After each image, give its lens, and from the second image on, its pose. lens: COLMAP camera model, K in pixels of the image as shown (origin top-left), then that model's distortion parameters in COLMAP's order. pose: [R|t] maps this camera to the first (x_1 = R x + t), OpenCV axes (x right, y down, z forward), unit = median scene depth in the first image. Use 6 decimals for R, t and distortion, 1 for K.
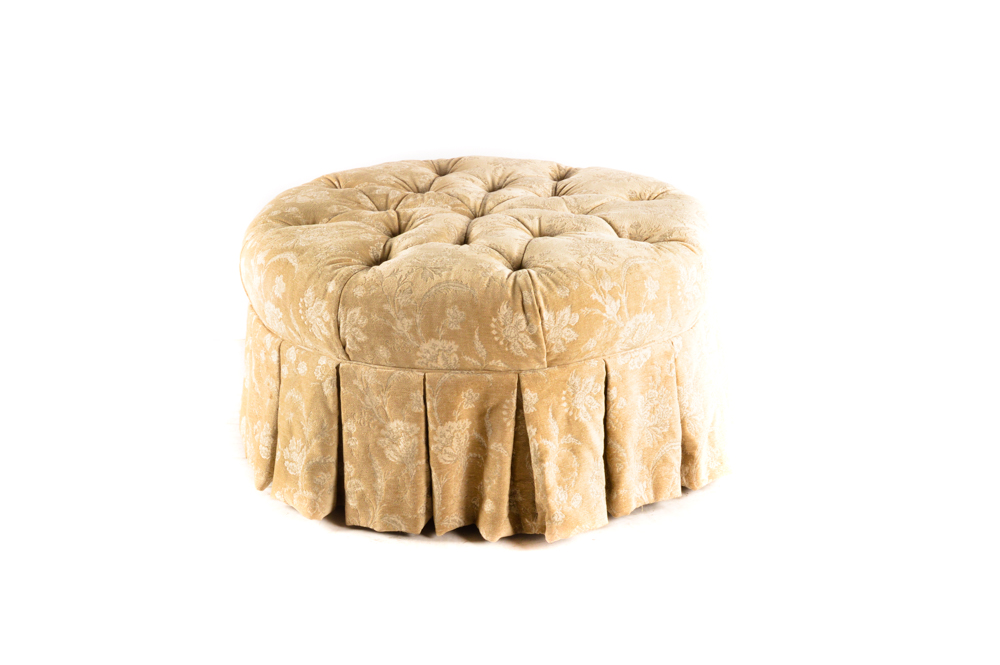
lens RADIAL K [[1749.9, 0, 499.8], [0, 1749.9, 332.2], [0, 0, 1]] dist [0.001262, 0.000000]
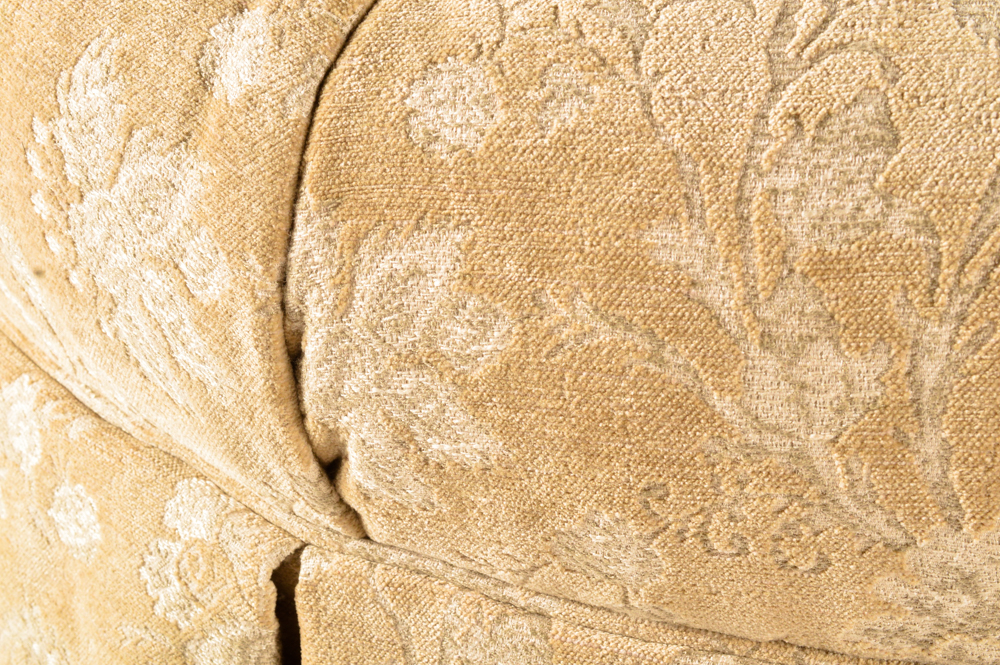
lens RADIAL K [[1749.9, 0, 500.0], [0, 1749.9, 331.8], [0, 0, 1]] dist [0.001262, 0.000000]
pose [[0.999262, 0.021106, 0.032092, -0.080384], [-0.026890, 0.981009, 0.192090, -0.031911], [-0.027429, -0.192811, 0.980853, 0.865175]]
